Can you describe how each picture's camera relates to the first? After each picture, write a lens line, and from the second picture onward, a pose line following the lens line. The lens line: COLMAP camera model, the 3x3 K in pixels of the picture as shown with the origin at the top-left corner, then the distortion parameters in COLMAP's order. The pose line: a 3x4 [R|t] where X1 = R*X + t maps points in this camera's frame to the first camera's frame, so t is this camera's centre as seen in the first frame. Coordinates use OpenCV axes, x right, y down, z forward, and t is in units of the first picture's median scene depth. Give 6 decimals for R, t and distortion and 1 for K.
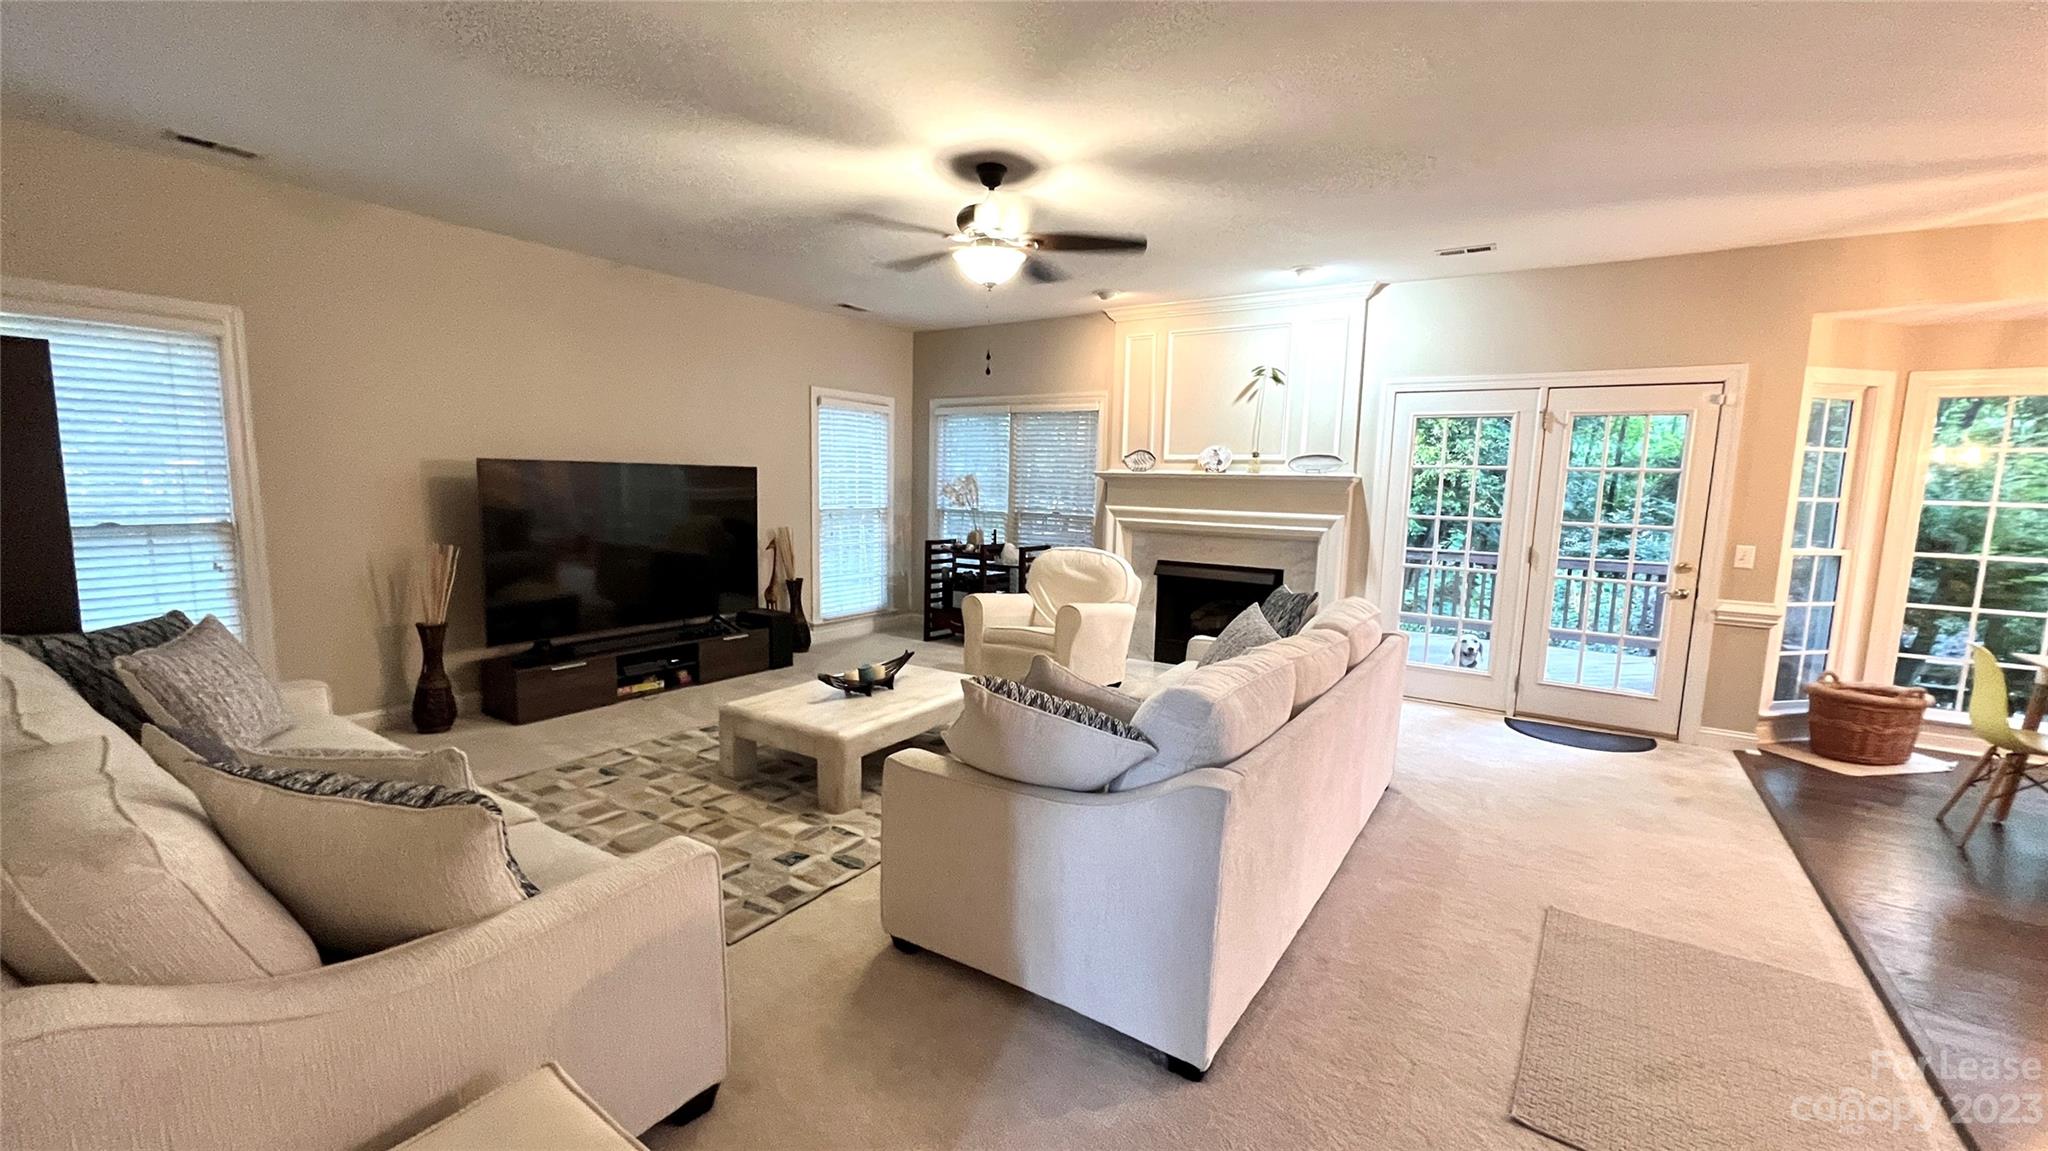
lens RADIAL K [[827.3, 0, 1022.5], [0, 827.3, 579.2], [0, 0, 1]] dist [-0.008629, -0.000107]
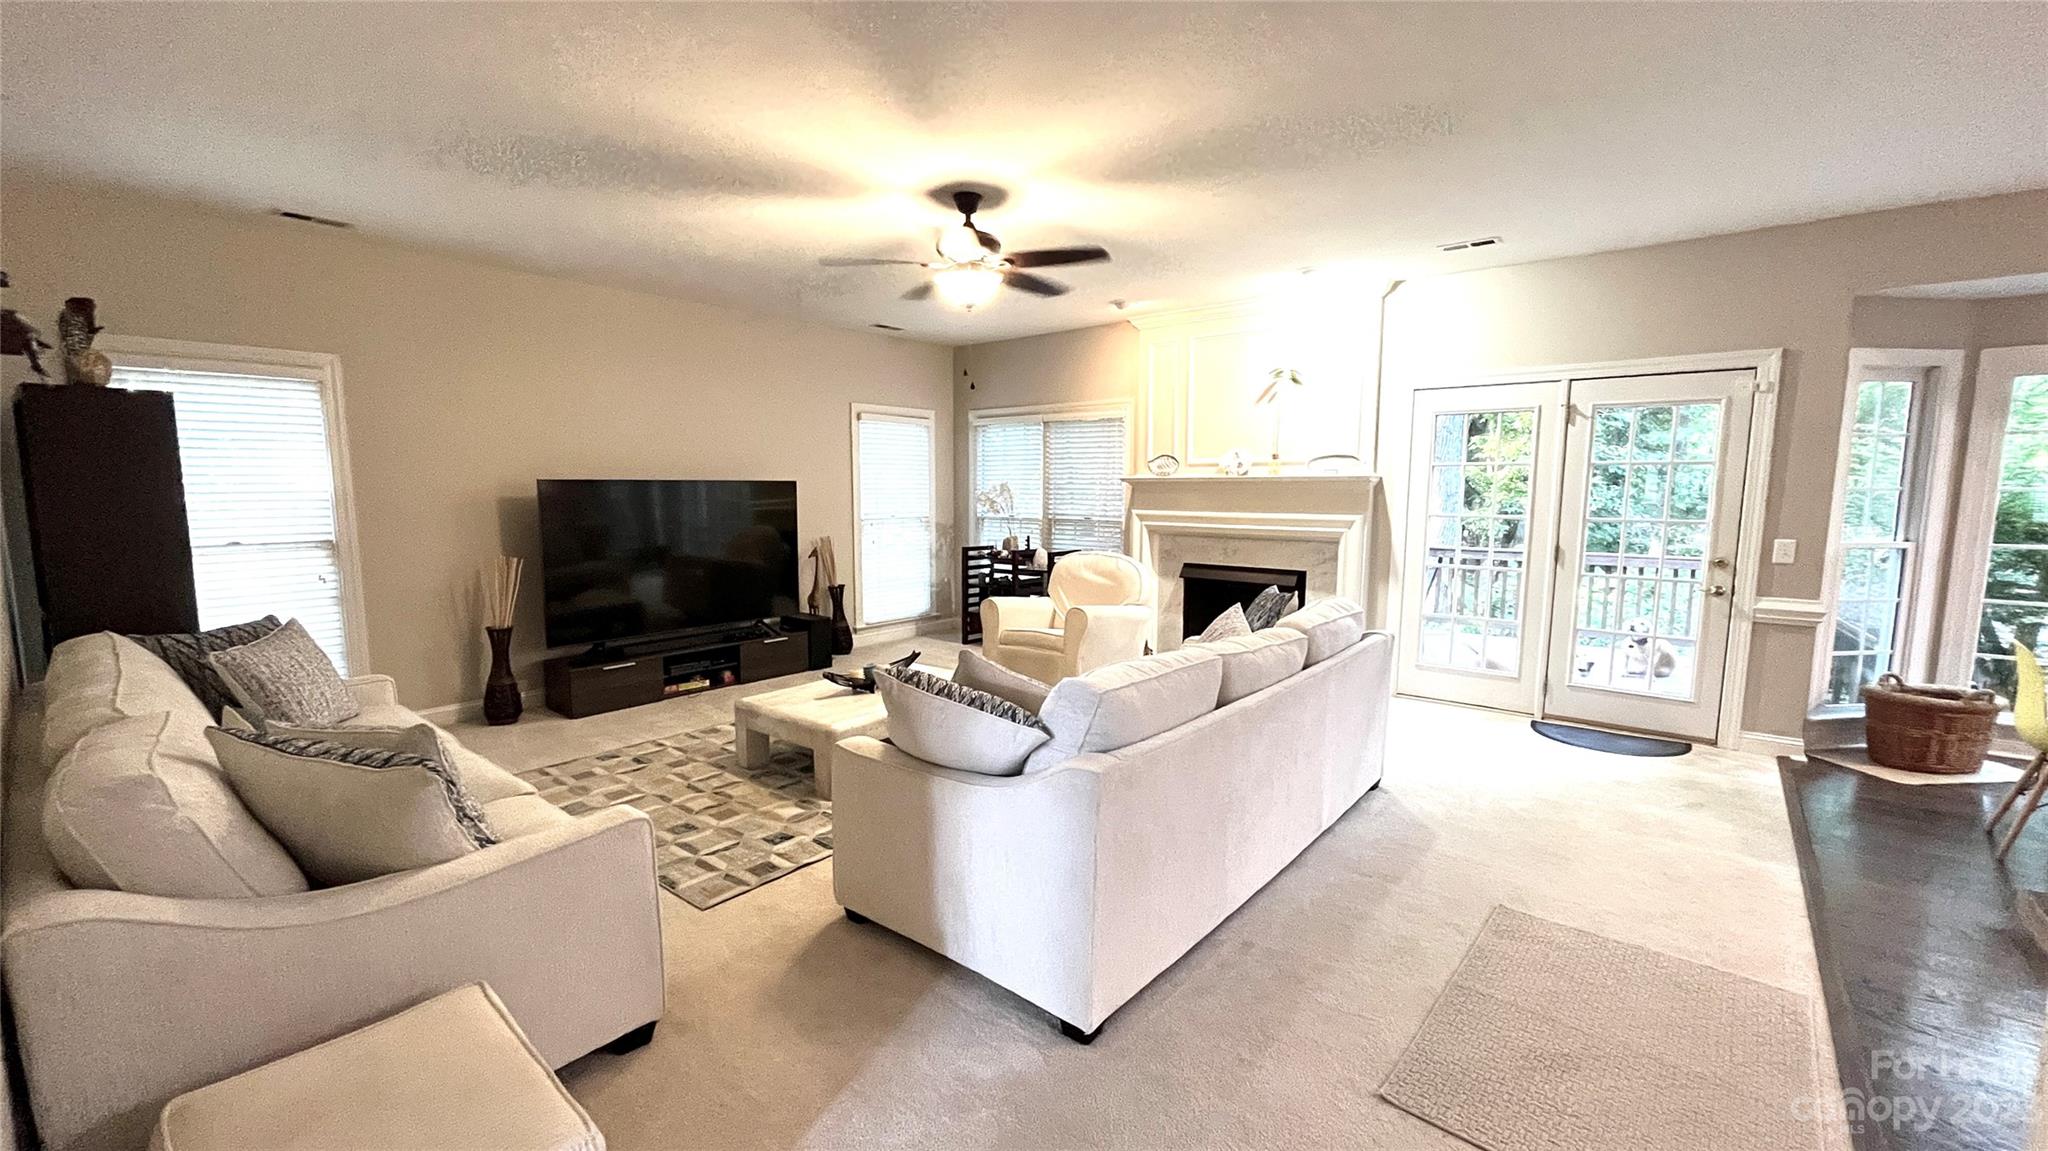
lens RADIAL K [[827.3, 0, 1021.2], [0, 827.3, 578.2], [0, 0, 1]] dist [-0.008629, -0.000107]
pose [[0.993598, -0.010731, -0.112460, 0.128506], [0.009721, 0.999907, -0.009526, 0.004991], [0.112552, 0.008372, 0.993611, -0.042021]]
